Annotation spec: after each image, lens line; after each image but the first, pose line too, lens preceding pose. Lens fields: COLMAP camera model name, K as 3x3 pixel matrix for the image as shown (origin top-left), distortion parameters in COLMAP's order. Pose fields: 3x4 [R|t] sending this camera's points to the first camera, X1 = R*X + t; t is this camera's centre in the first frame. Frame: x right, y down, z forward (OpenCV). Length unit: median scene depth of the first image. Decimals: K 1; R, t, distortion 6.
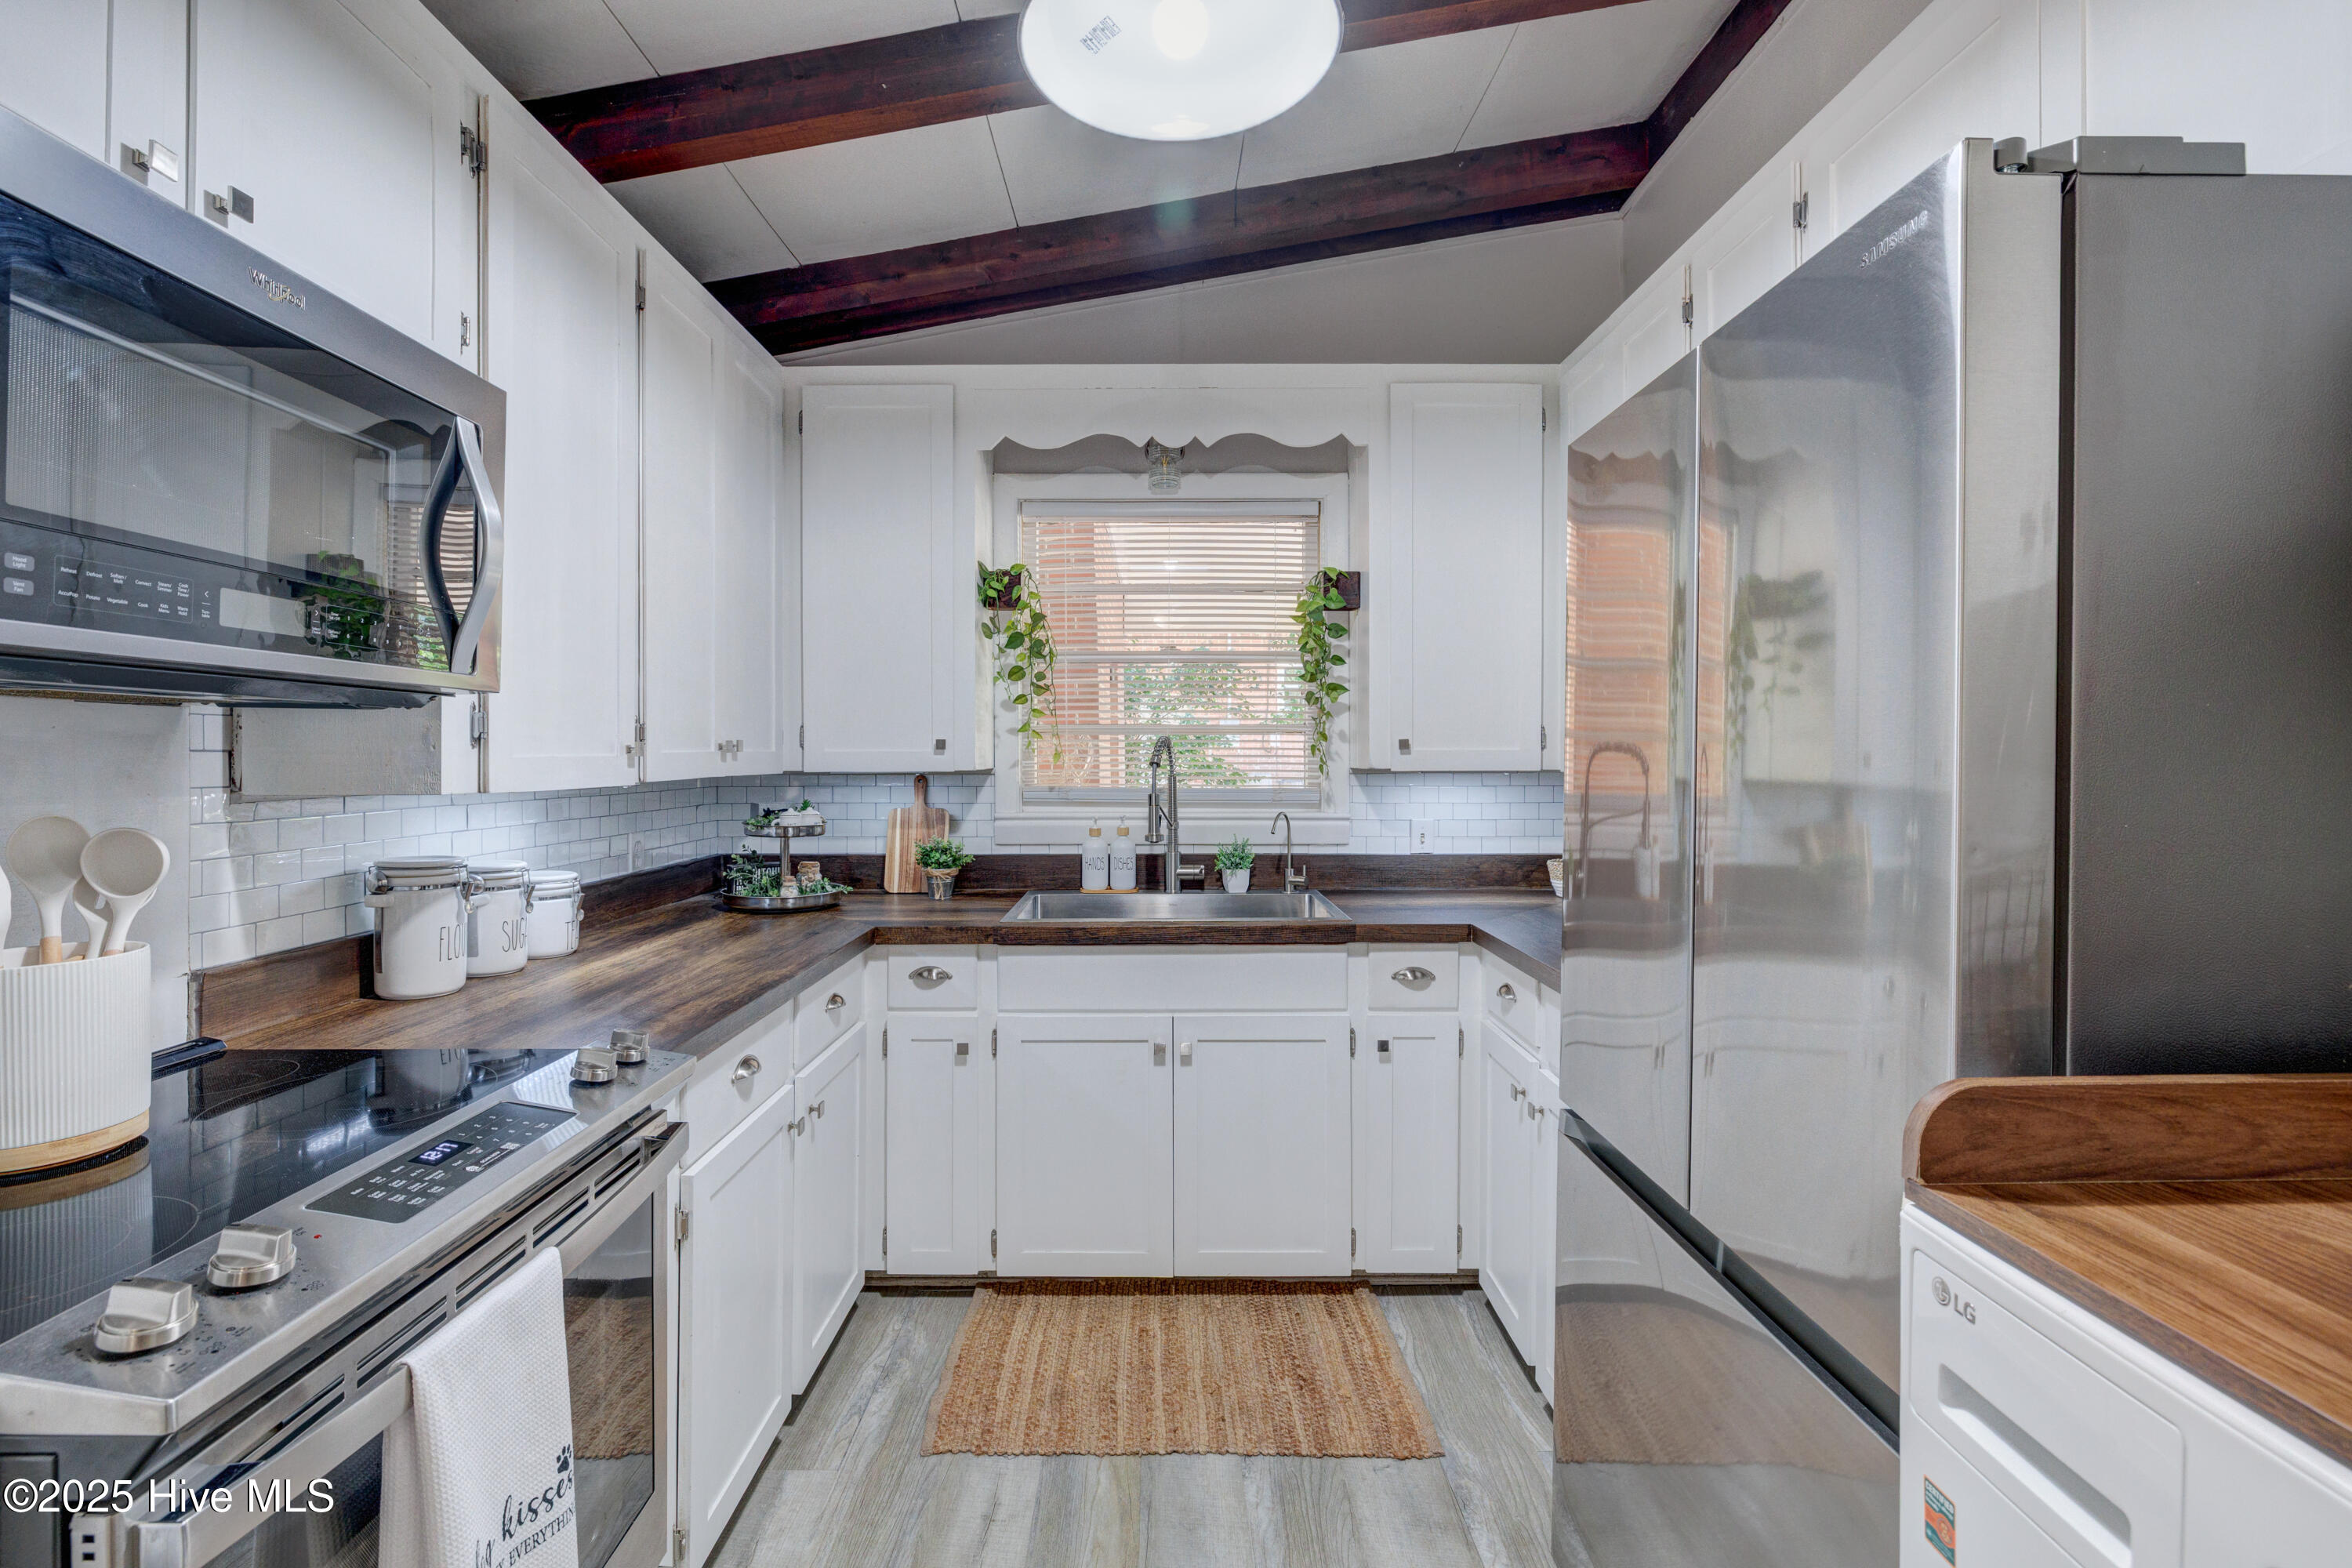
lens RADIAL K [[1052.7, 0, 1176.0], [0, 1052.7, 784.0], [0, 0, 1]] dist [-0.011287, 0.000651]
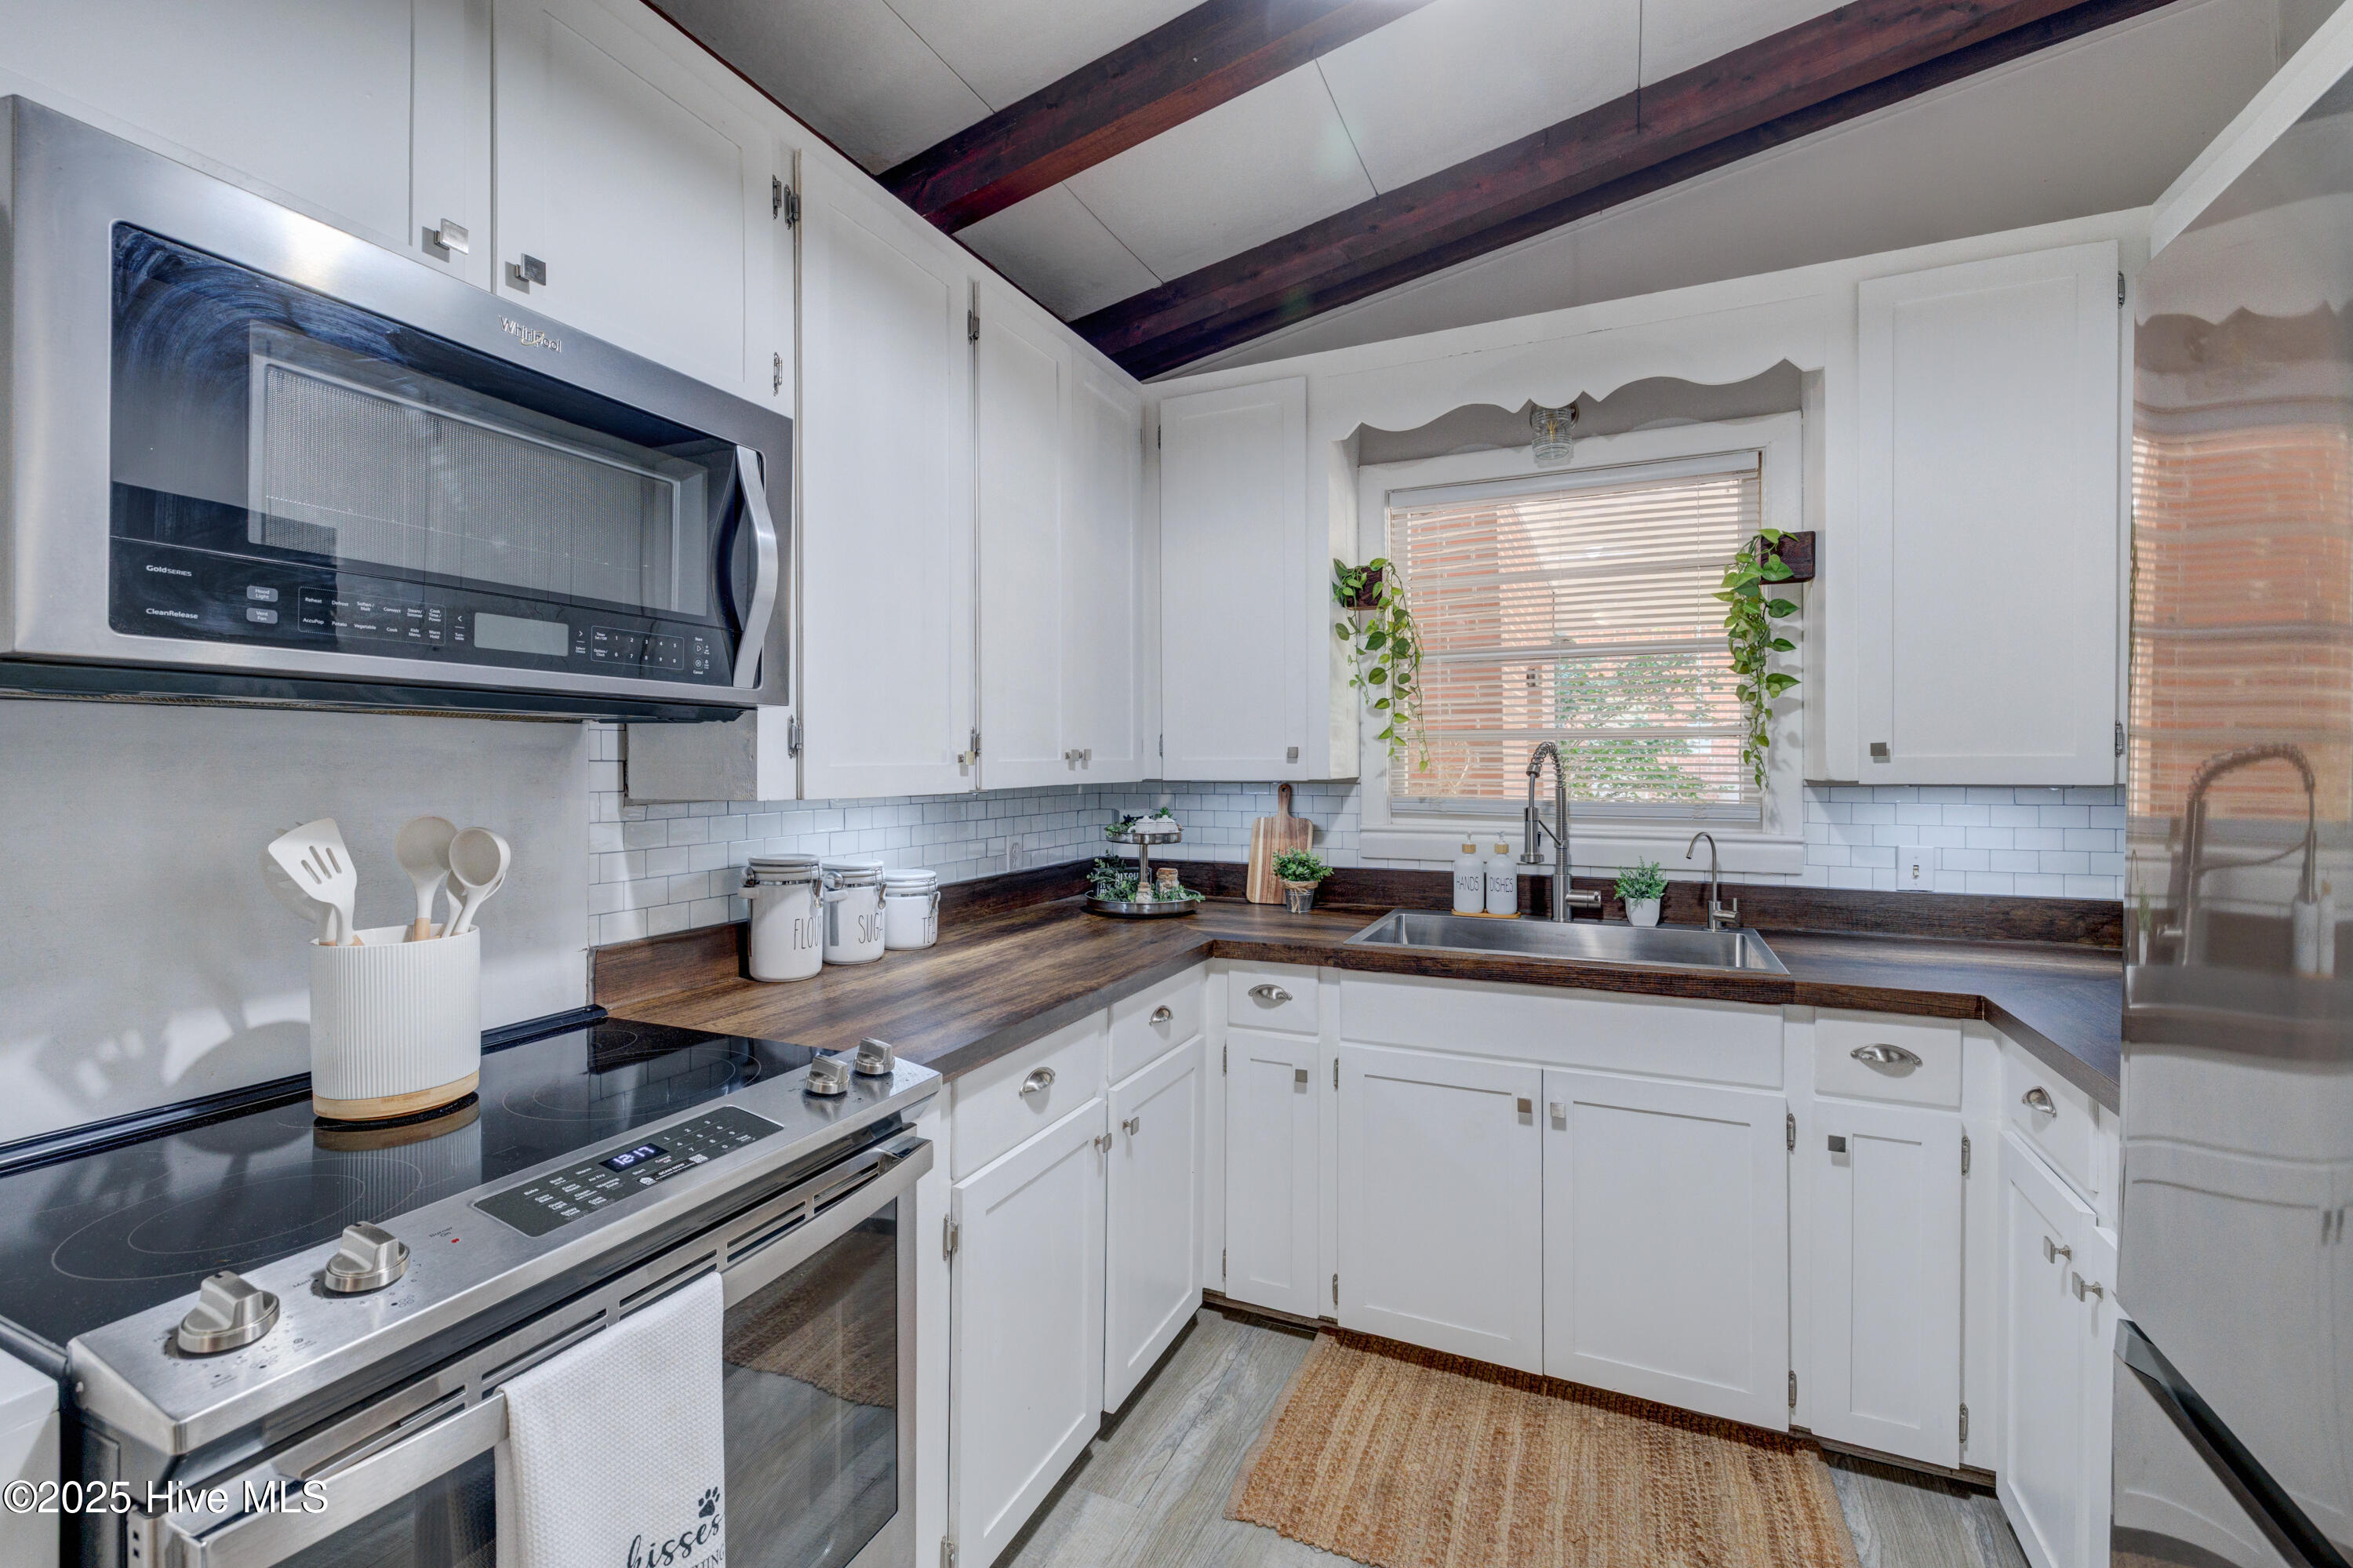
lens RADIAL K [[994.5, 0, 1172.6], [0, 994.5, 779.5], [0, 0, 1]] dist [-0.001027, 0.000491]
pose [[0.902385, 0.006790, -0.430878, 0.072023], [-0.011169, 0.999908, -0.007634, -0.004902], [0.430787, 0.011701, 0.902378, 0.138653]]
